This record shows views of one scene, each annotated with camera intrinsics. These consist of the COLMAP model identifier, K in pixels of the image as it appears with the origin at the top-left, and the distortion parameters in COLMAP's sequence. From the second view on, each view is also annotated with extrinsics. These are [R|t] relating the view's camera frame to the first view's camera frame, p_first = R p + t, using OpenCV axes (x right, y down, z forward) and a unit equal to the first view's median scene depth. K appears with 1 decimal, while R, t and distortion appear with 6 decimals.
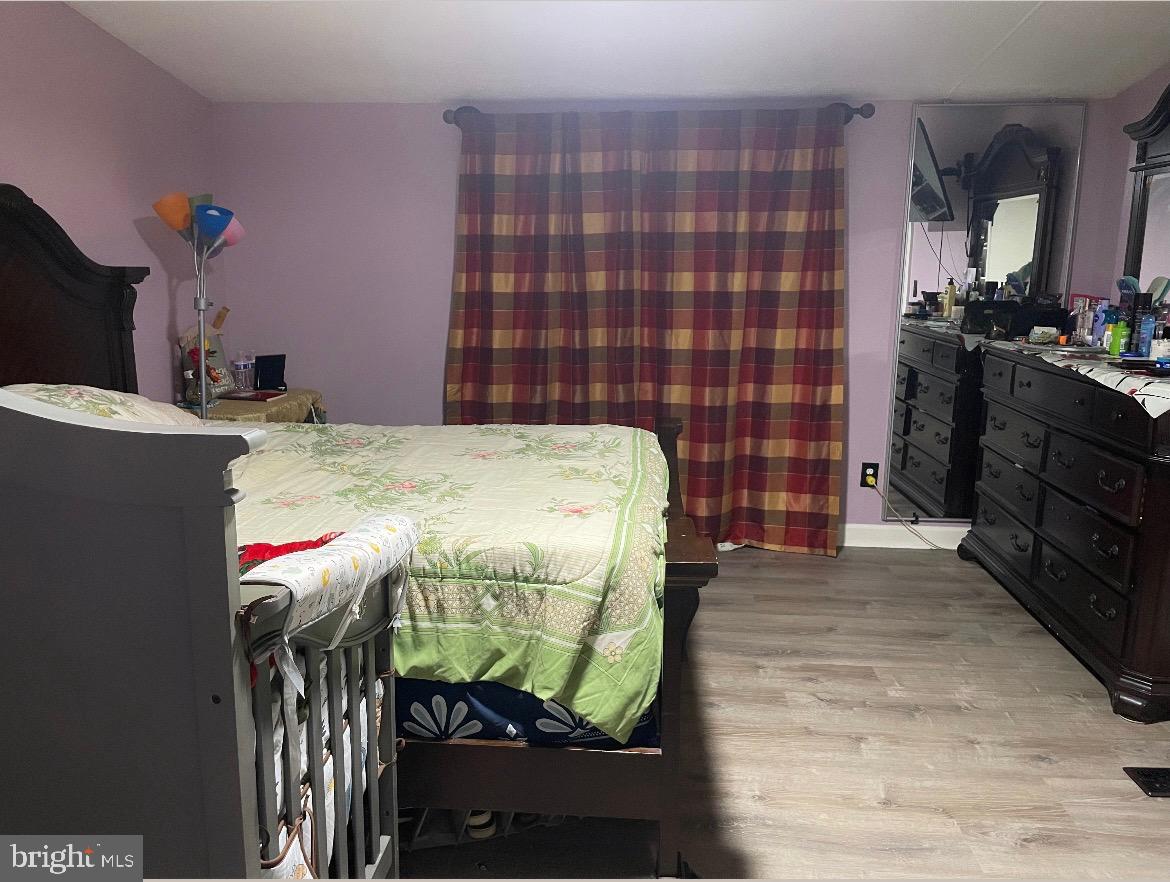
lens RADIAL K [[898.8, 0, 585.0], [0, 898.8, 441.0], [0, 0, 1]] dist [0.093487, -0.116219]
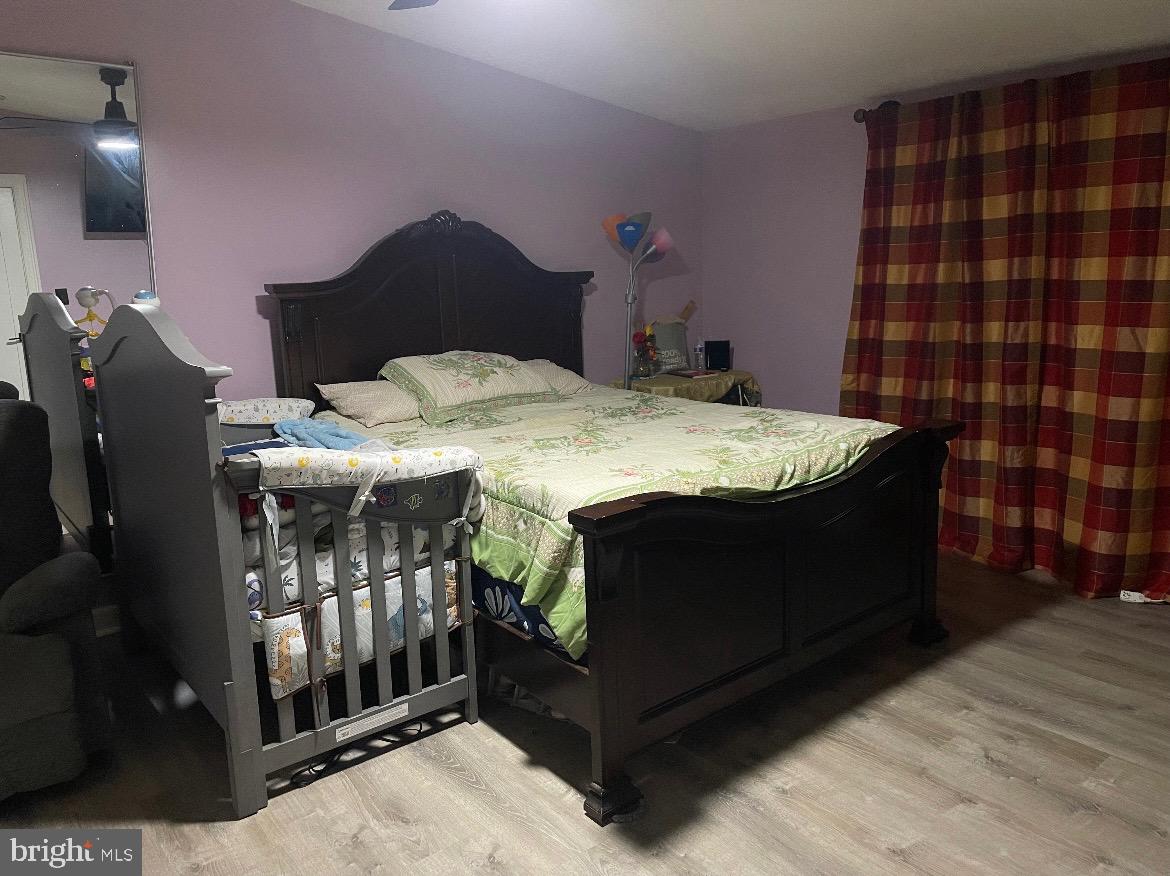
lens RADIAL K [[898.8, 0, 585.0], [0, 898.8, 438.0], [0, 0, 1]] dist [0.093487, -0.116219]
pose [[0.664636, 0.116842, -0.737975, 0.574834], [-0.112113, 0.992110, 0.056108, -0.020066], [0.738708, 0.045445, 0.672492, 0.113112]]
